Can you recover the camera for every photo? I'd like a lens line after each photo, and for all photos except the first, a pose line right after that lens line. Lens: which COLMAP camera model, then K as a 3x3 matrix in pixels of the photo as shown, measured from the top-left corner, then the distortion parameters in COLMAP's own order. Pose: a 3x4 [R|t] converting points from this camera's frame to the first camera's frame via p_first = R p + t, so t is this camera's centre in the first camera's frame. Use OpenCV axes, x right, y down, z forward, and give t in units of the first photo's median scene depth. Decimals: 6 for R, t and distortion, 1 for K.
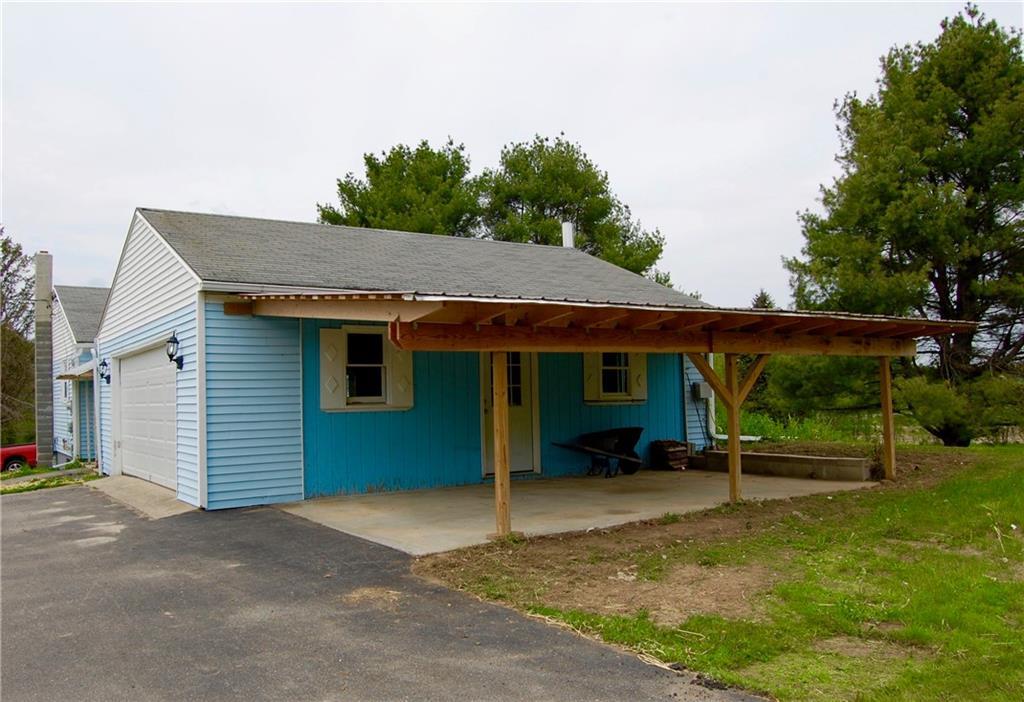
lens RADIAL K [[863.1, 0, 511.3], [0, 863.1, 351.0], [0, 0, 1]] dist [-0.073086, 0.002349]
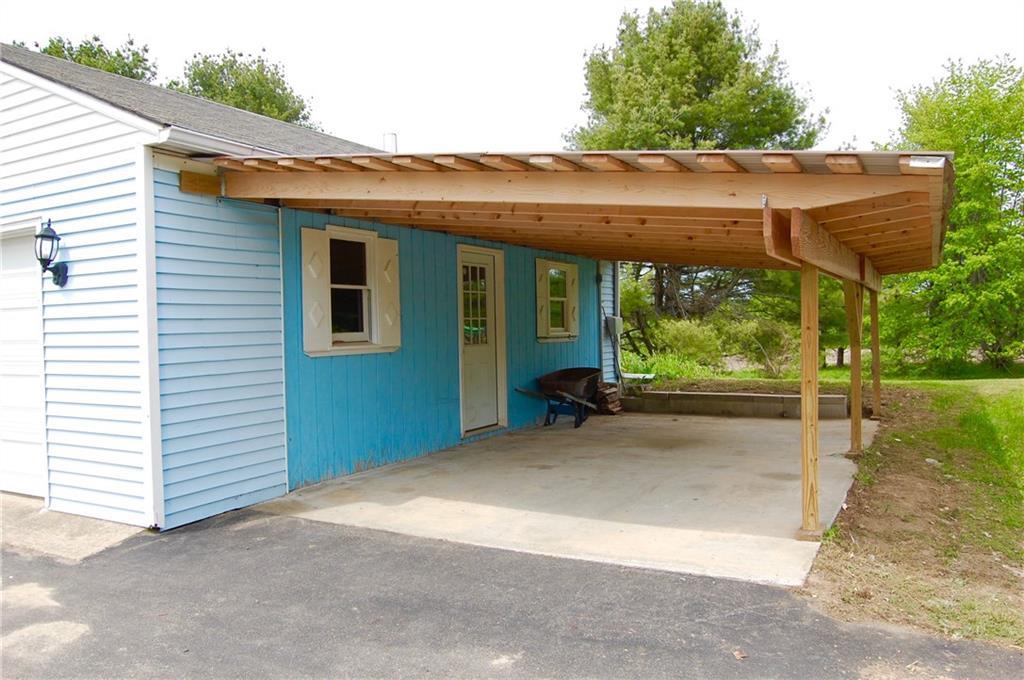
lens RADIAL K [[794.8, 0, 511.1], [0, 794.8, 339.0], [0, 0, 1]] dist [-0.072377, 0.013290]
pose [[0.881641, -0.004919, 0.471895, -0.329401], [-0.023358, 0.998265, 0.054046, 0.019599], [-0.471342, -0.058672, 0.879997, 0.359393]]
